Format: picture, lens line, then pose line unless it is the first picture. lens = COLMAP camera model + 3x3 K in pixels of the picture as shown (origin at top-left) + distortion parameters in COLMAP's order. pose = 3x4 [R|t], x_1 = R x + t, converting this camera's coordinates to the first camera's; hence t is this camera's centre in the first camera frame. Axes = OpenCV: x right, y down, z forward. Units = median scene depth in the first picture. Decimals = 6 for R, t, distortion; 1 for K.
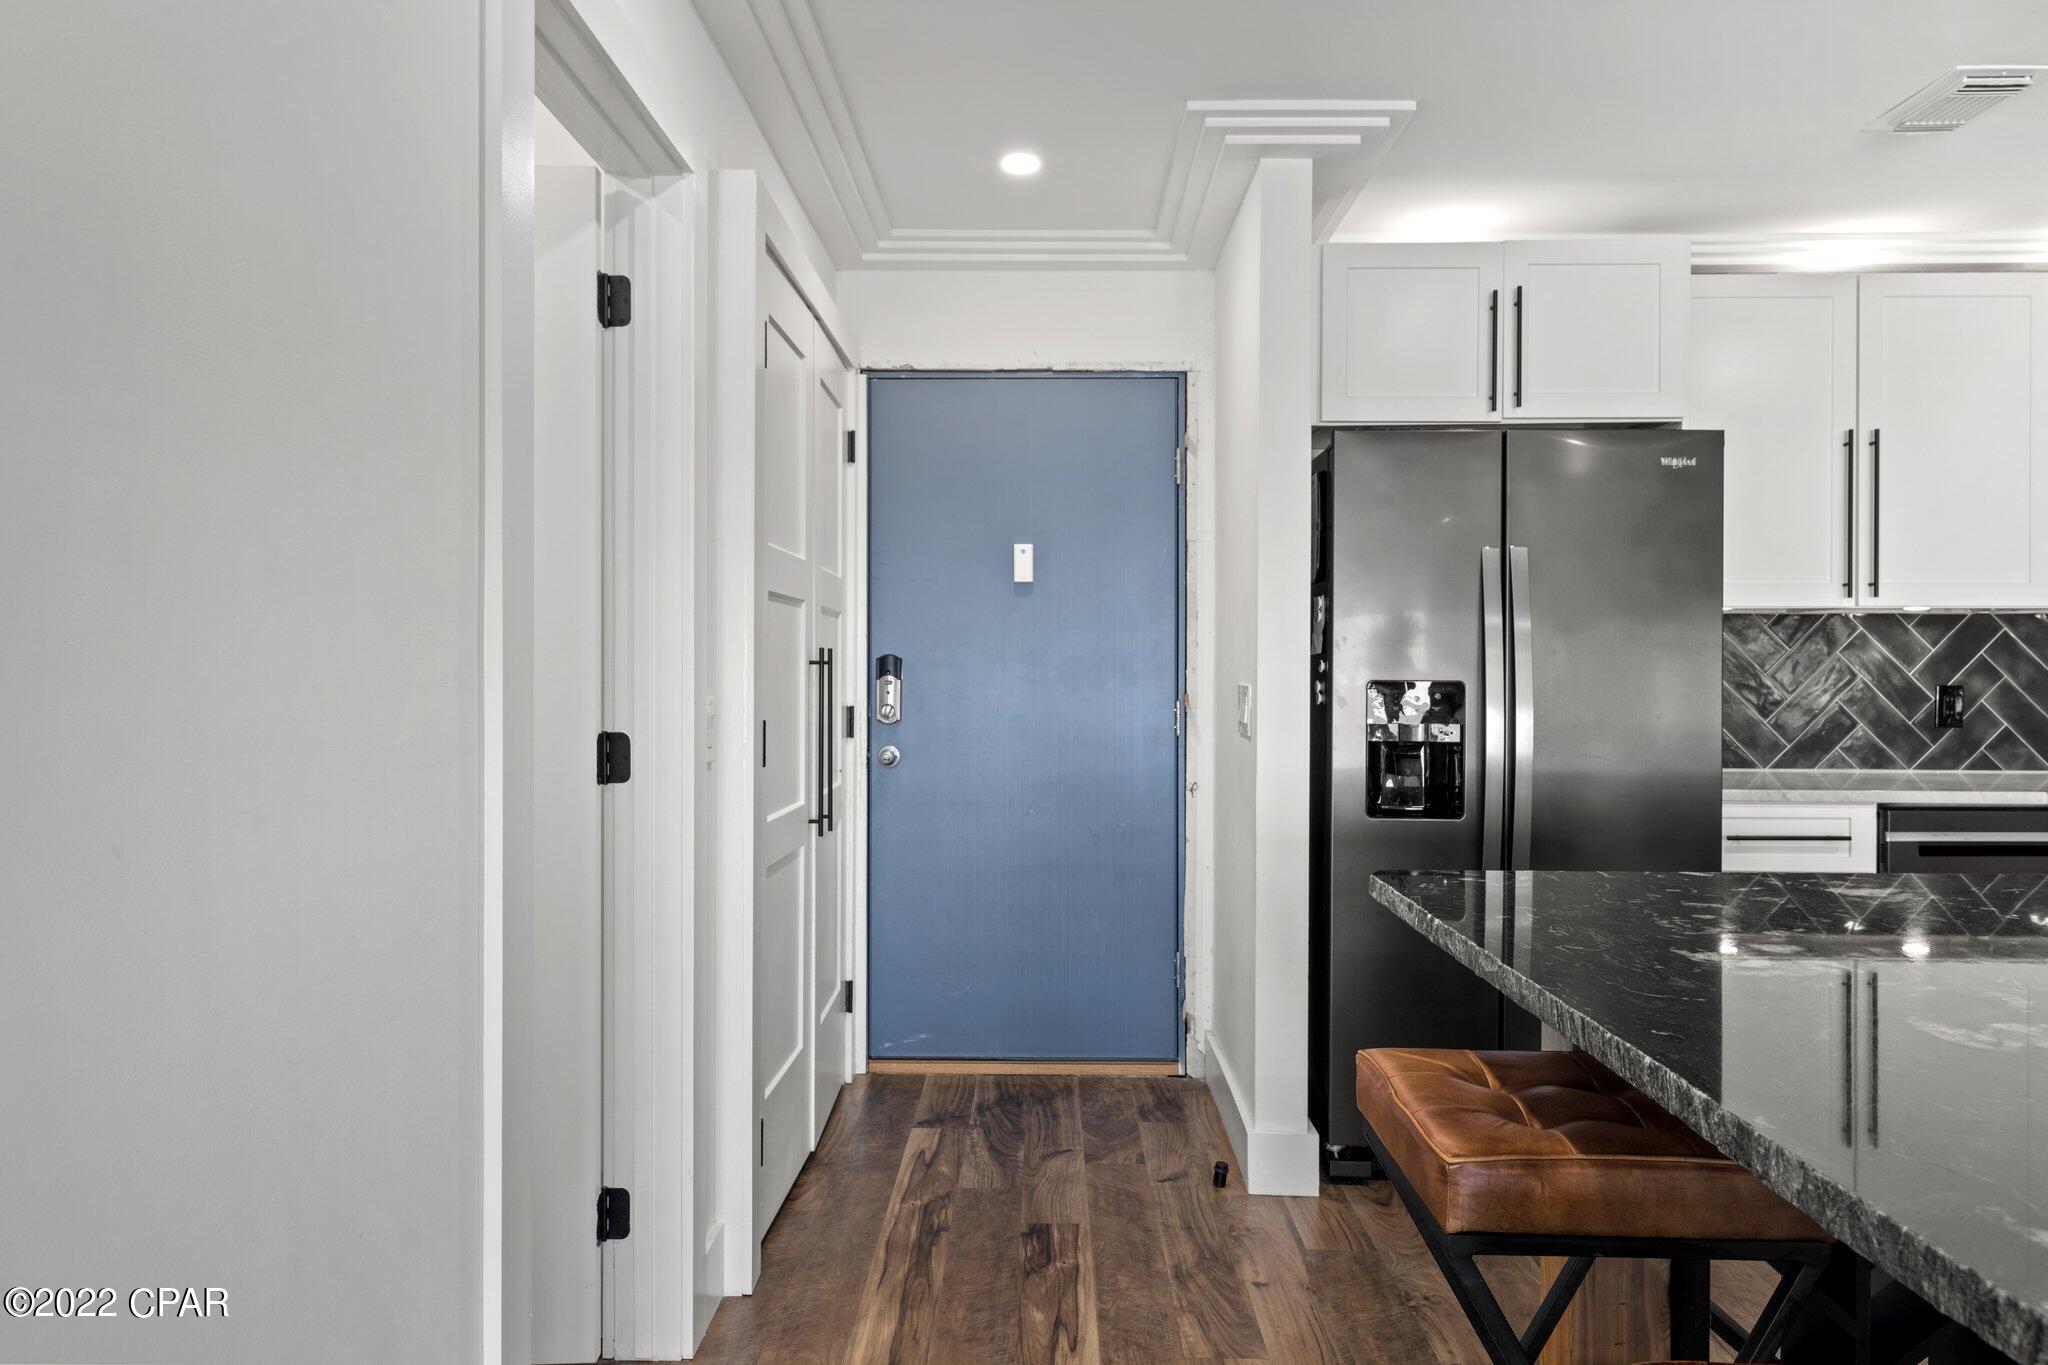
lens RADIAL K [[1357.0, 0, 1026.8], [0, 1357.0, 670.7], [0, 0, 1]] dist [0.005897, 0.003052]
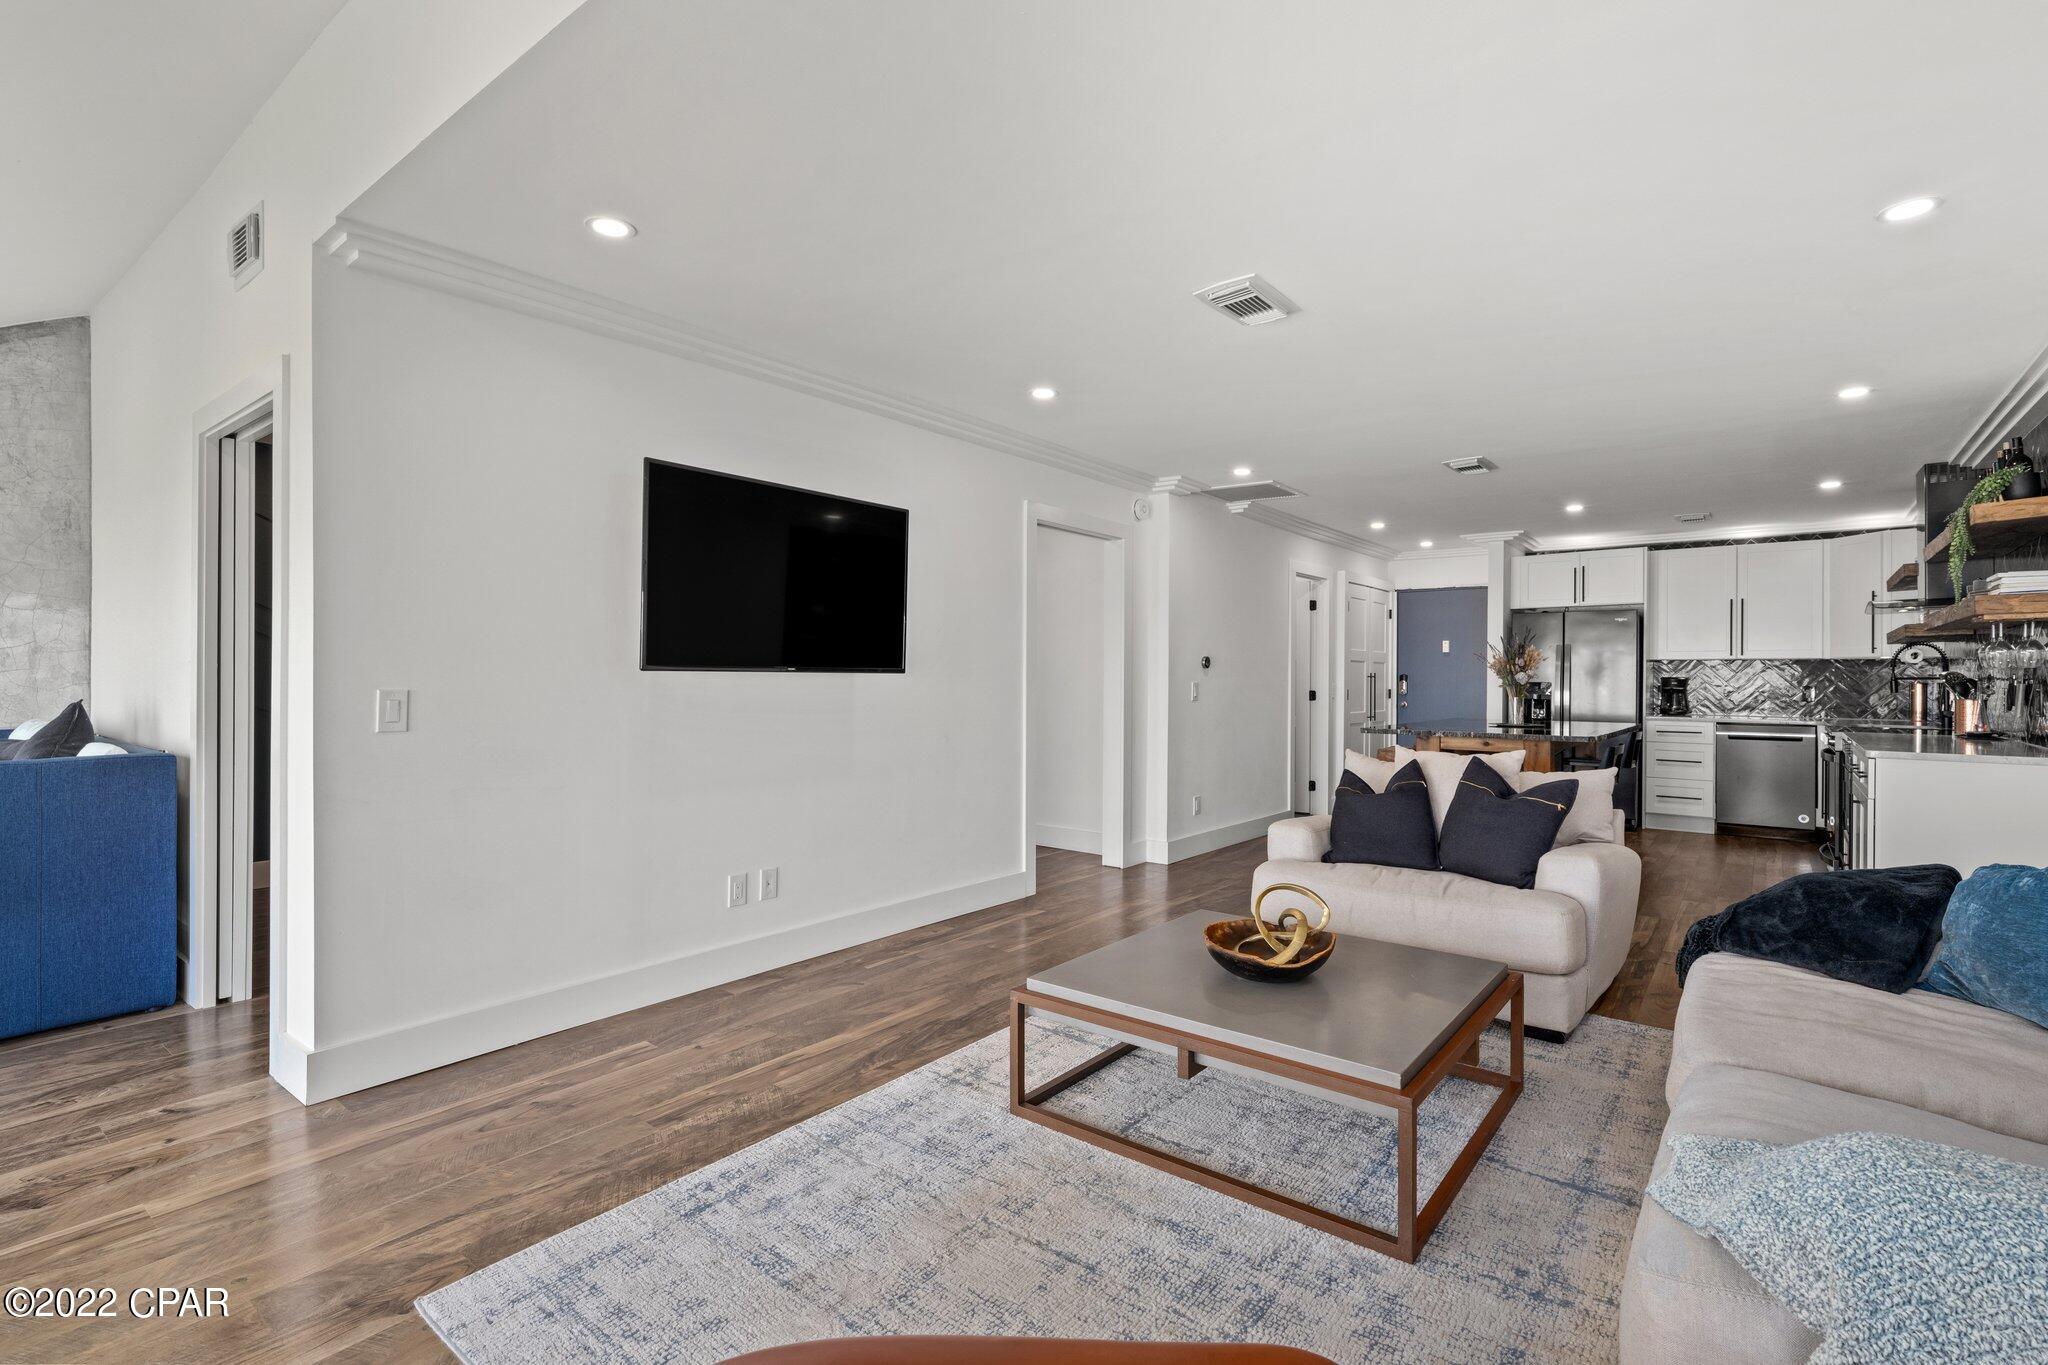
lens RADIAL K [[947.7, 0, 1031.5], [0, 947.7, 677.6], [0, 0, 1]] dist [0.003404, -0.001555]
pose [[0.795455, 0.002755, -0.606007, 0.664490], [-0.005053, 0.999985, -0.002085, 0.006177], [0.605992, 0.004721, 0.795457, -1.617349]]
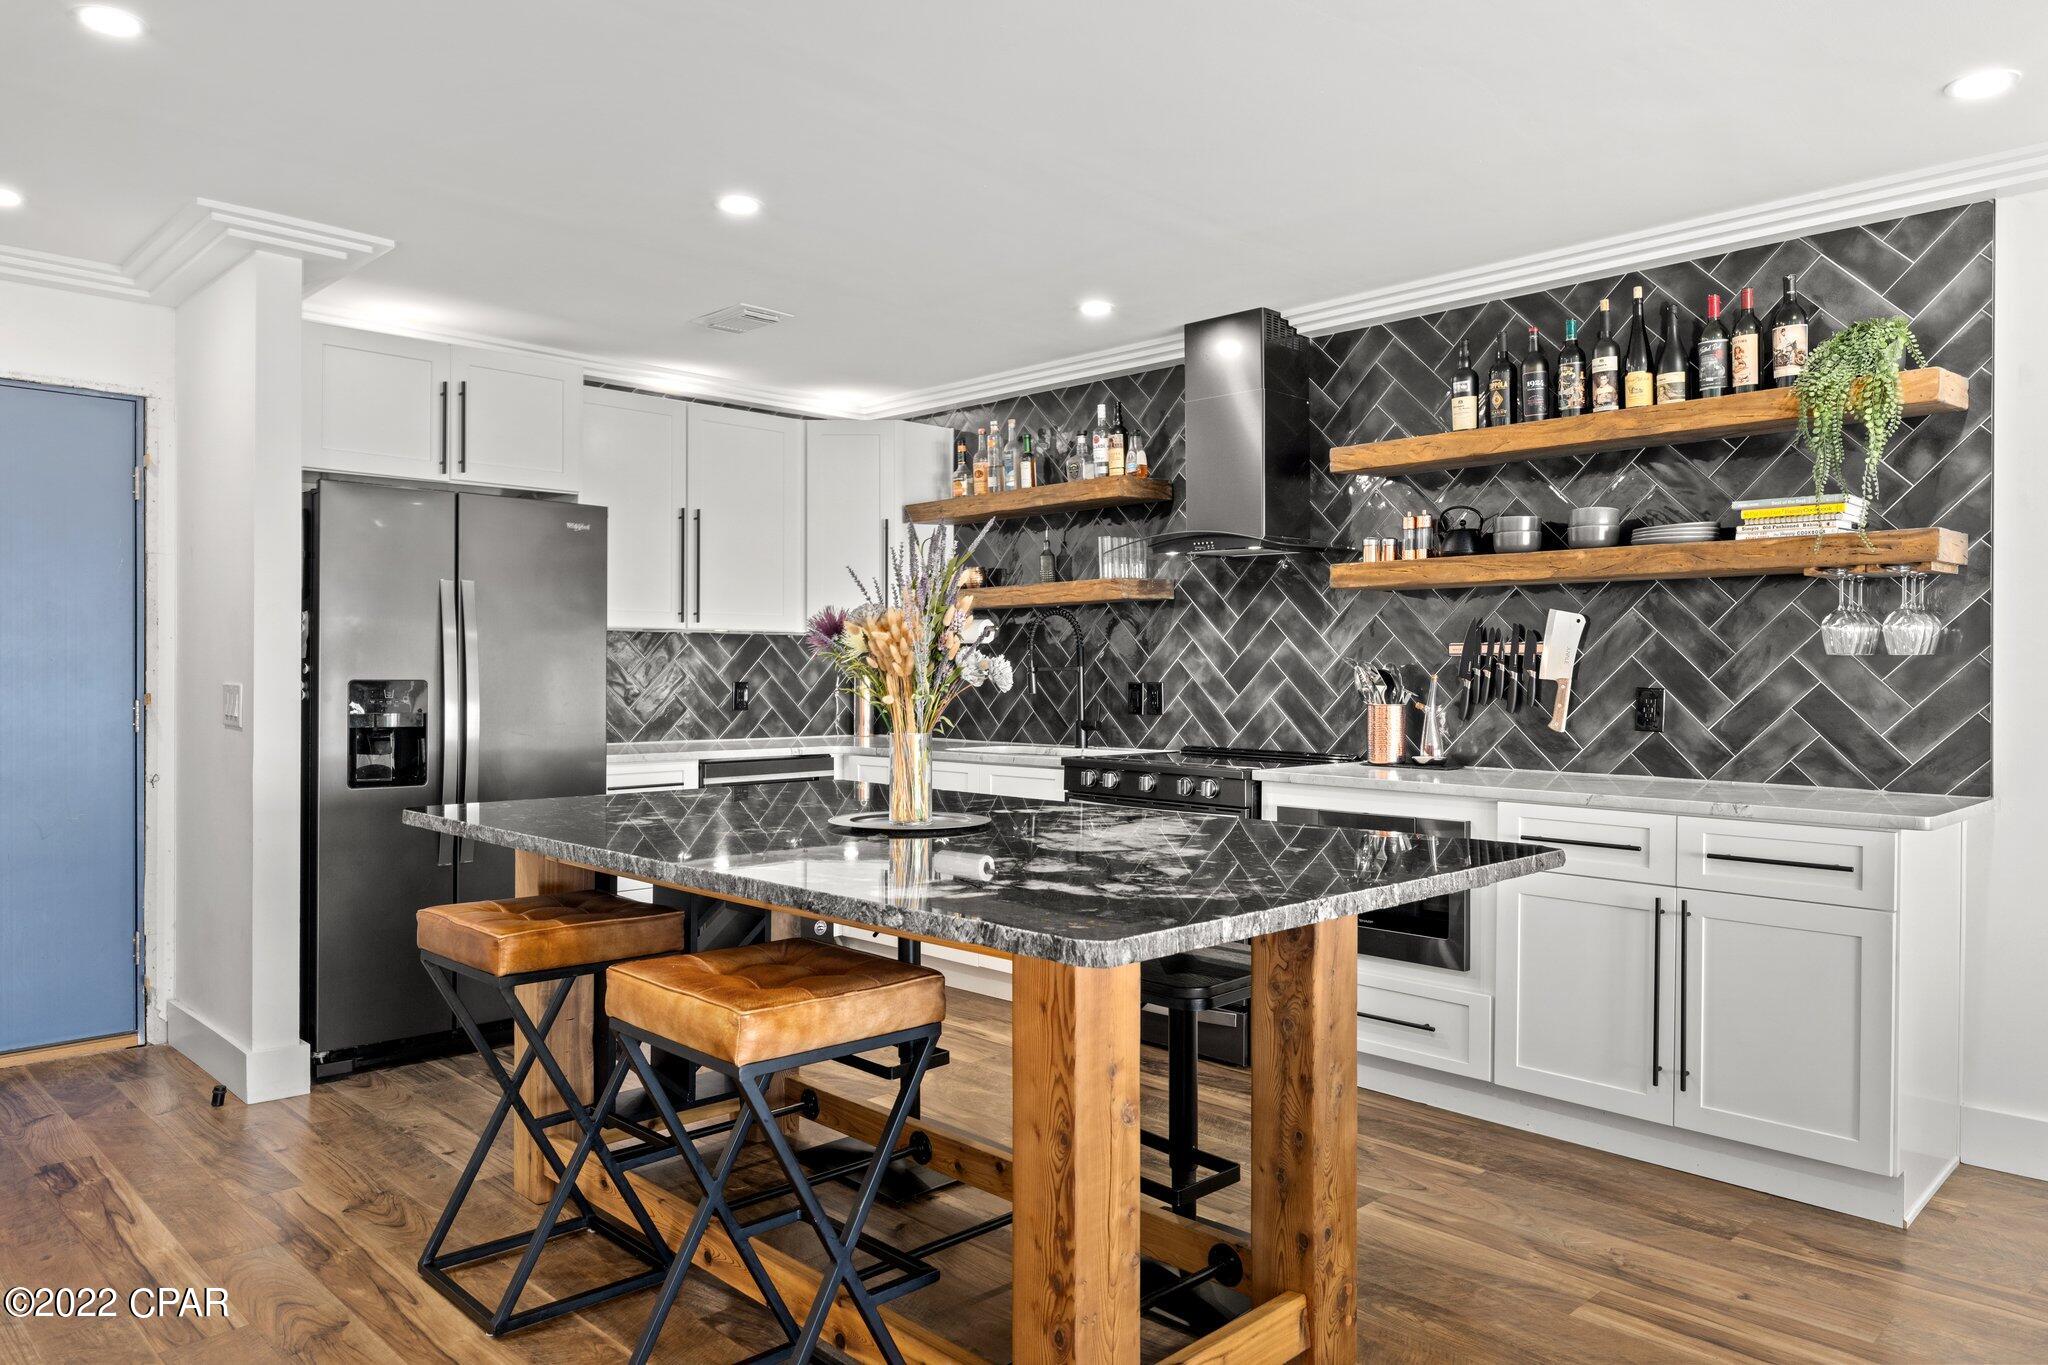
lens RADIAL K [[1357.0, 0, 1022.0], [0, 1357.0, 676.0], [0, 0, 1]] dist [0.005897, 0.003052]
pose [[0.701218, -0.002341, 0.712943, -0.189244], [-0.000194, 0.999994, 0.003475, -0.001046], [-0.712947, -0.002575, 0.701214, -0.298777]]
